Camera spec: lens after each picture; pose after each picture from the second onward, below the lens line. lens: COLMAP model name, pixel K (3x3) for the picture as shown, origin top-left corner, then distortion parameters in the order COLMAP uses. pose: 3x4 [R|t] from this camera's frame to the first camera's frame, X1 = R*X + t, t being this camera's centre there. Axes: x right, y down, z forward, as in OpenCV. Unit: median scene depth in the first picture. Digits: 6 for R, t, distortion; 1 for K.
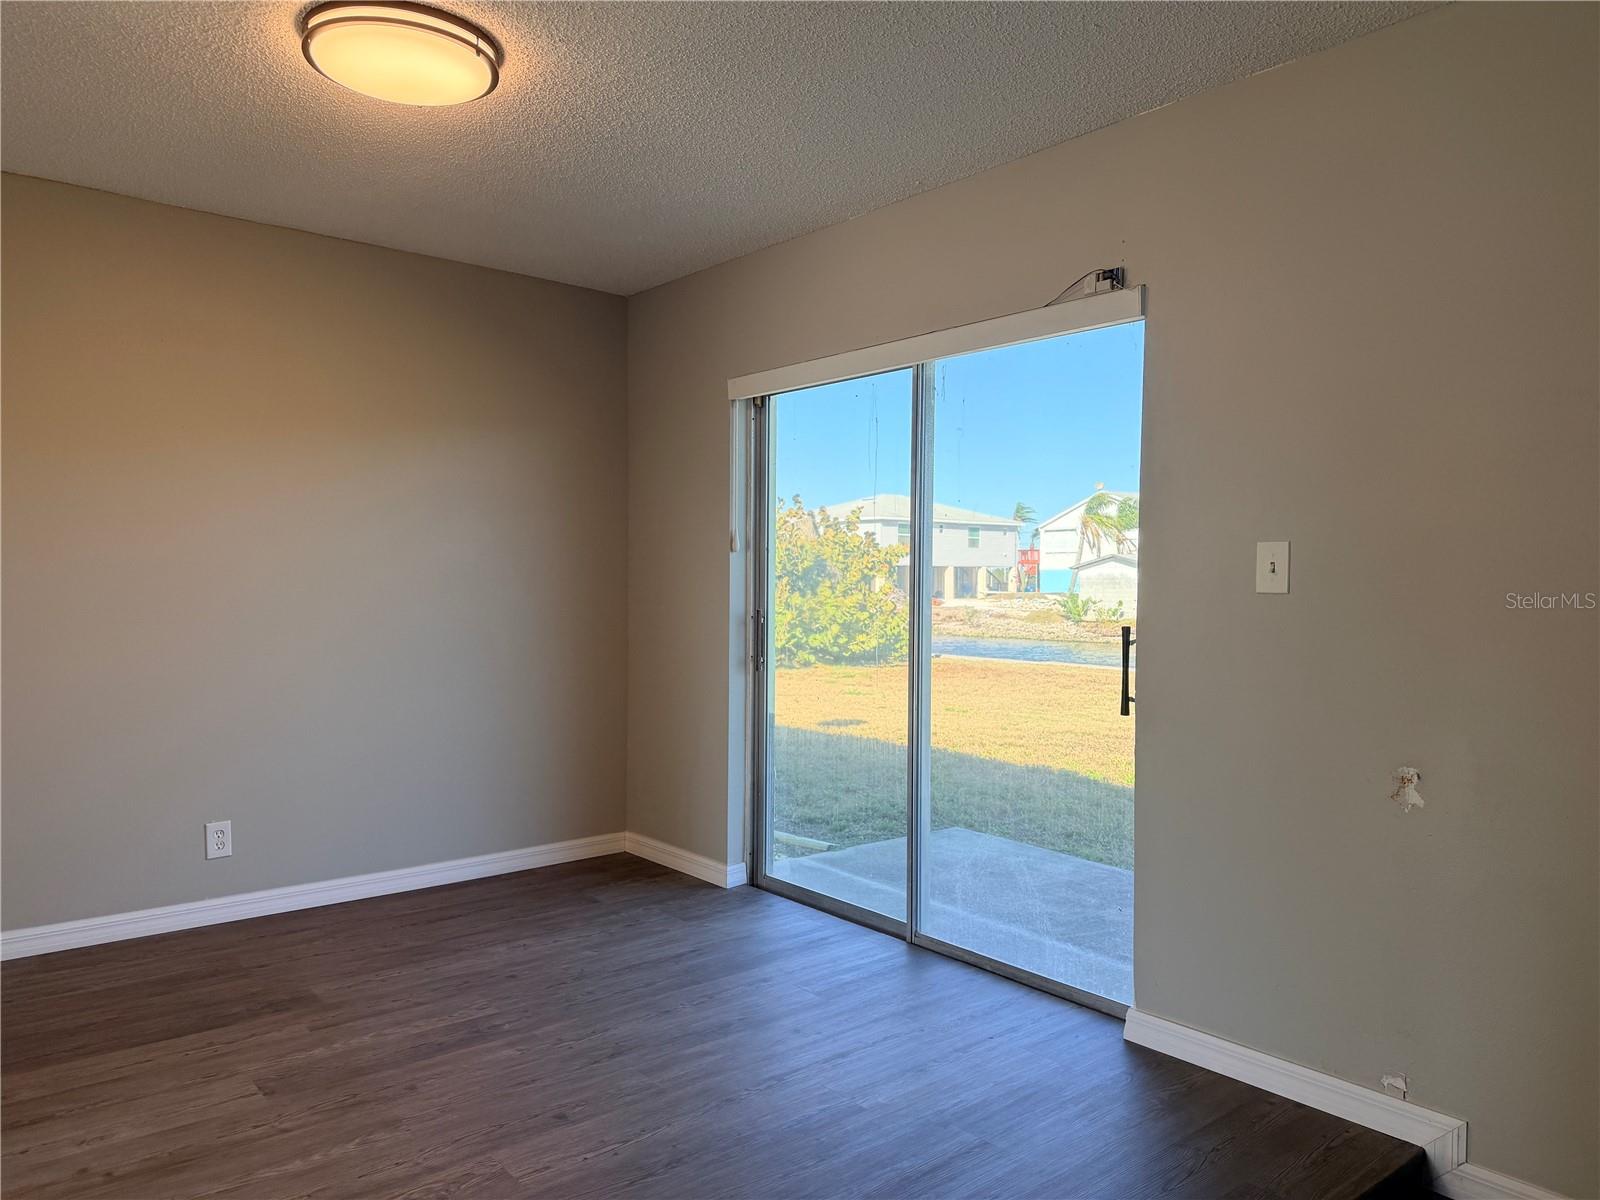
lens RADIAL K [[1156.8, 0, 800.0], [0, 1156.8, 600.0], [0, 0, 1]] dist [0.049721, -0.049869]
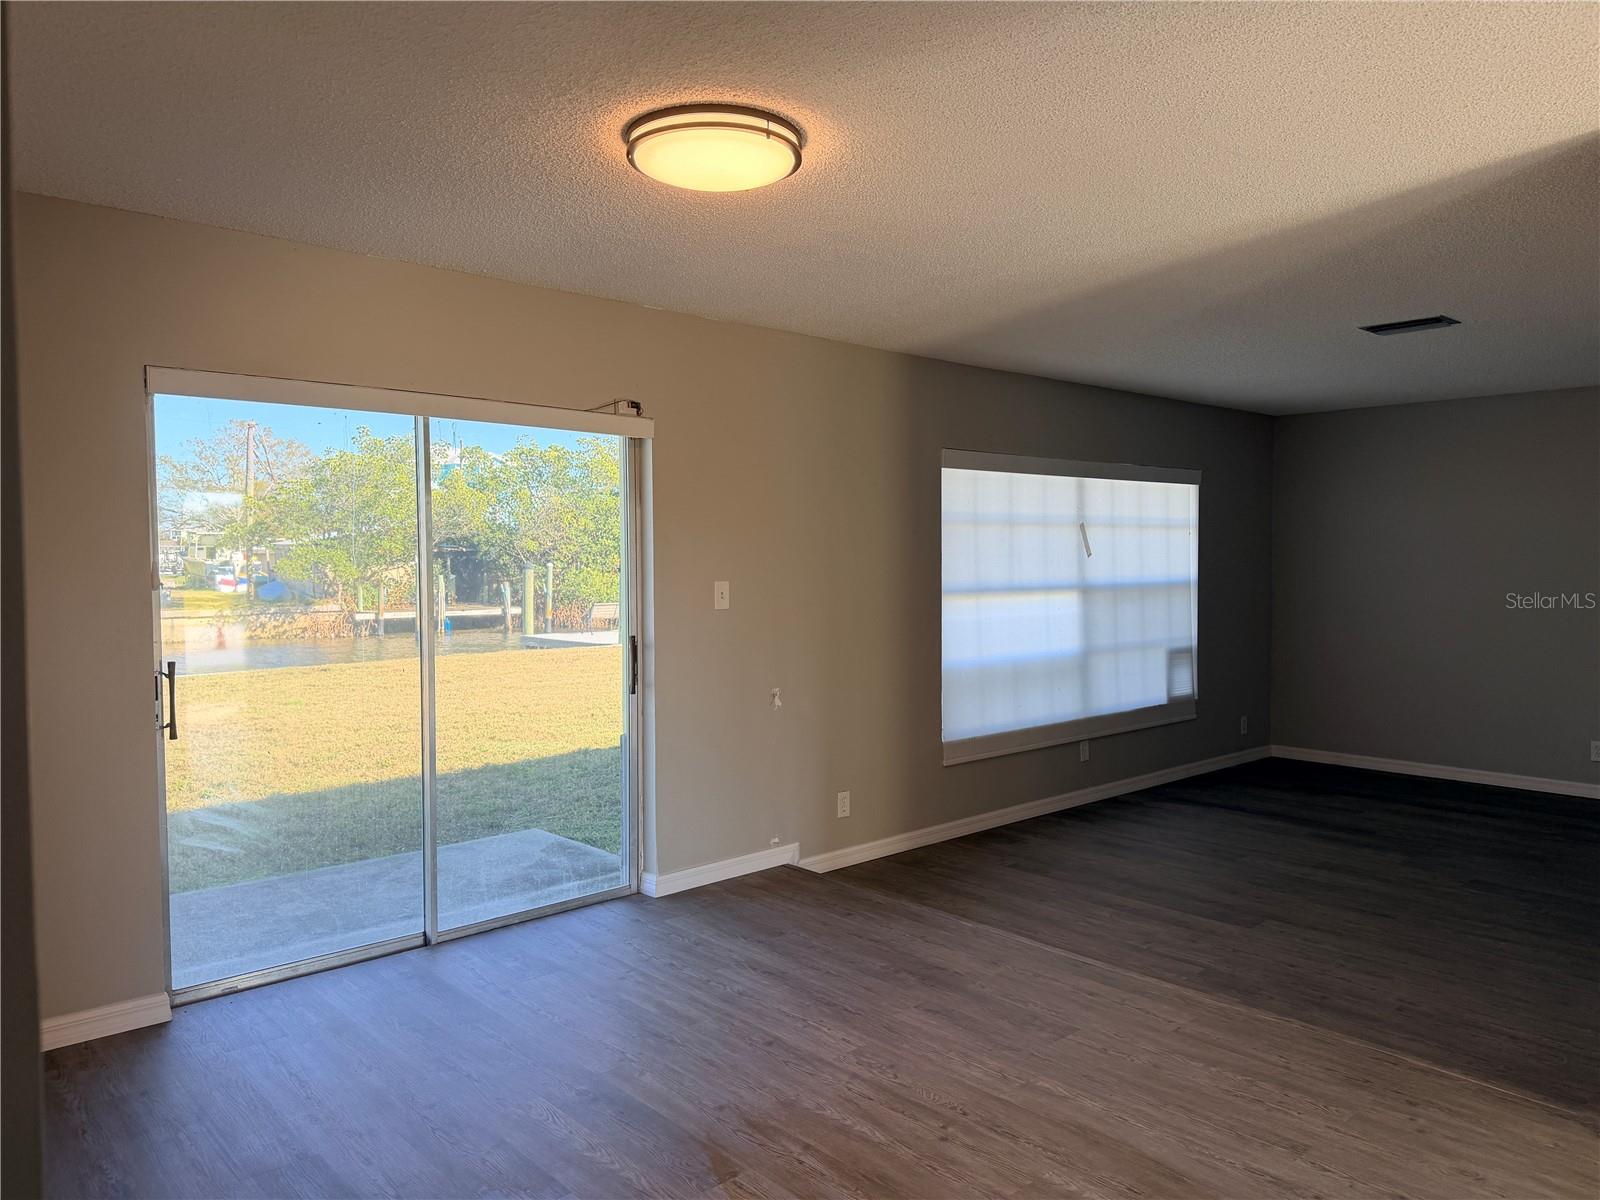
lens RADIAL K [[1156.8, 0, 800.0], [0, 1156.8, 600.0], [0, 0, 1]] dist [0.049721, -0.049869]
pose [[-0.063148, -0.048665, 0.996817, -1.480764], [0.023717, 0.998455, 0.050247, -0.113919], [-0.997722, 0.026815, -0.061896, 1.039546]]
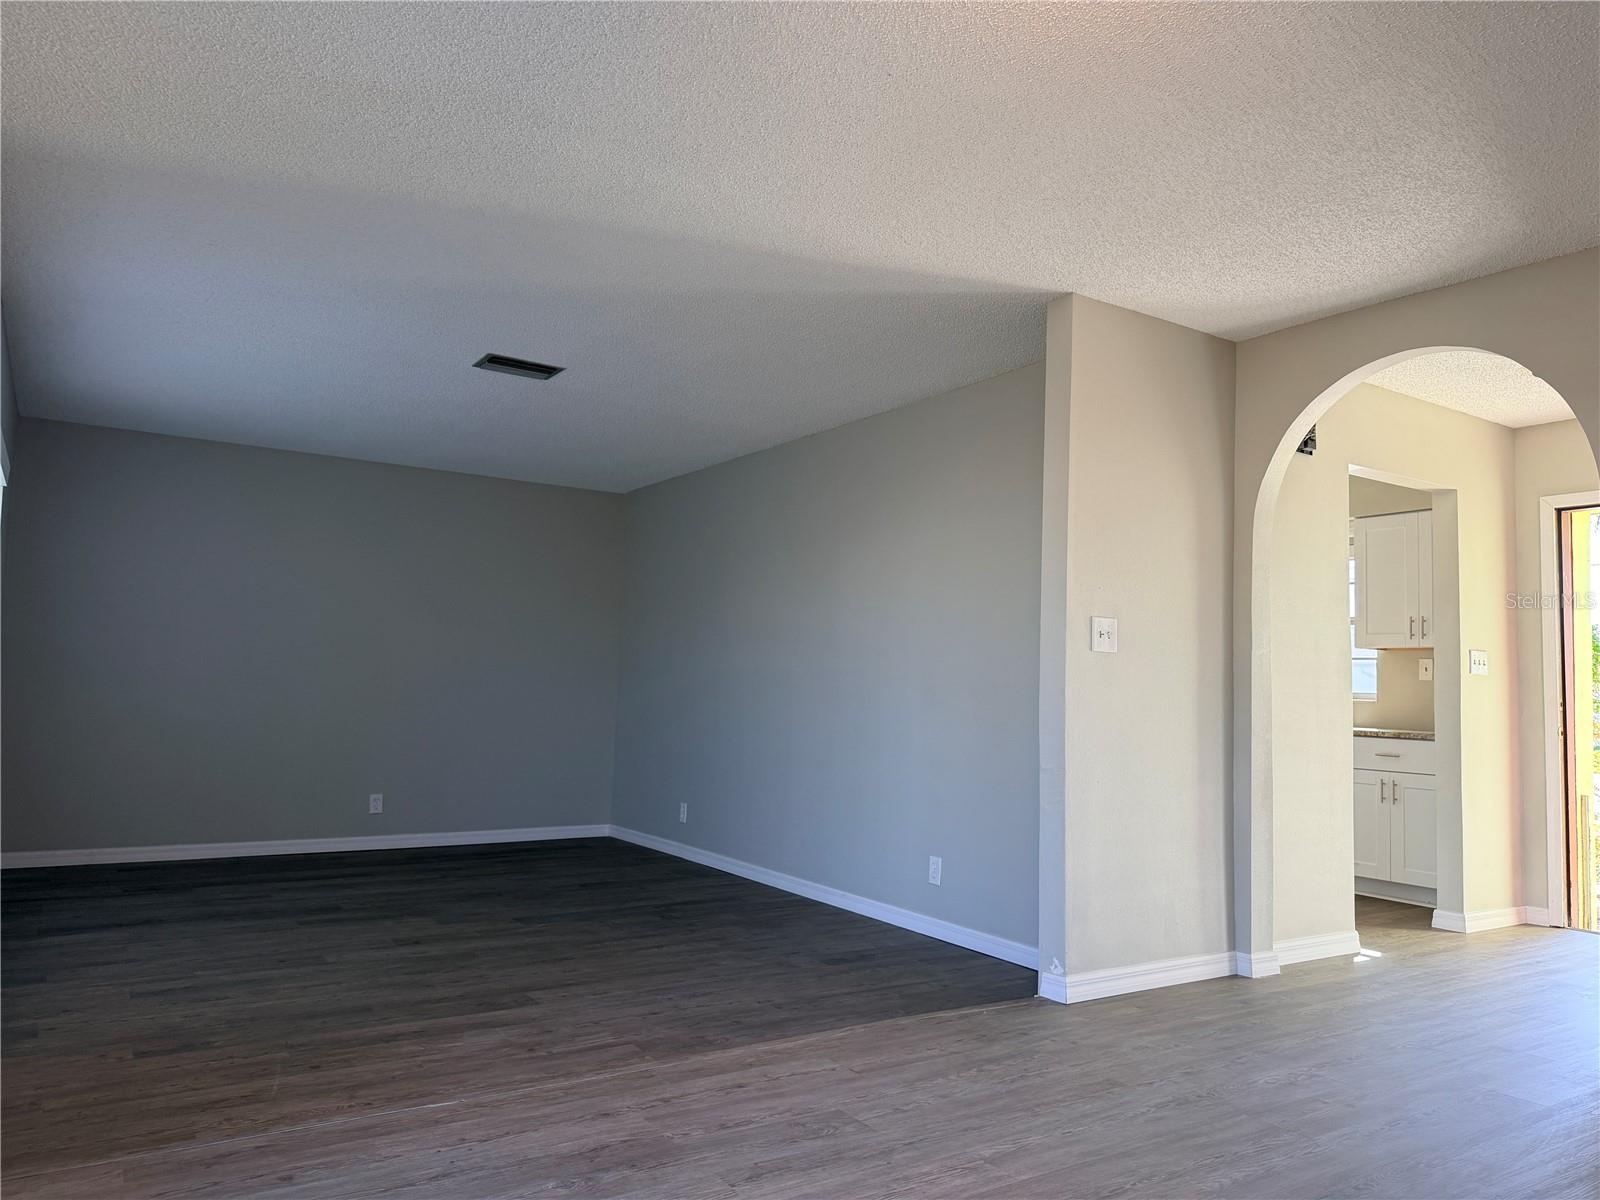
lens RADIAL K [[1156.8, 0, 800.0], [0, 1156.8, 600.0], [0, 0, 1]] dist [0.049721, -0.049869]
pose [[-0.996202, -0.031532, 0.081168, -0.249306], [-0.035774, 0.998040, -0.051345, 0.024574], [-0.079390, -0.054053, -0.995377, 1.769583]]
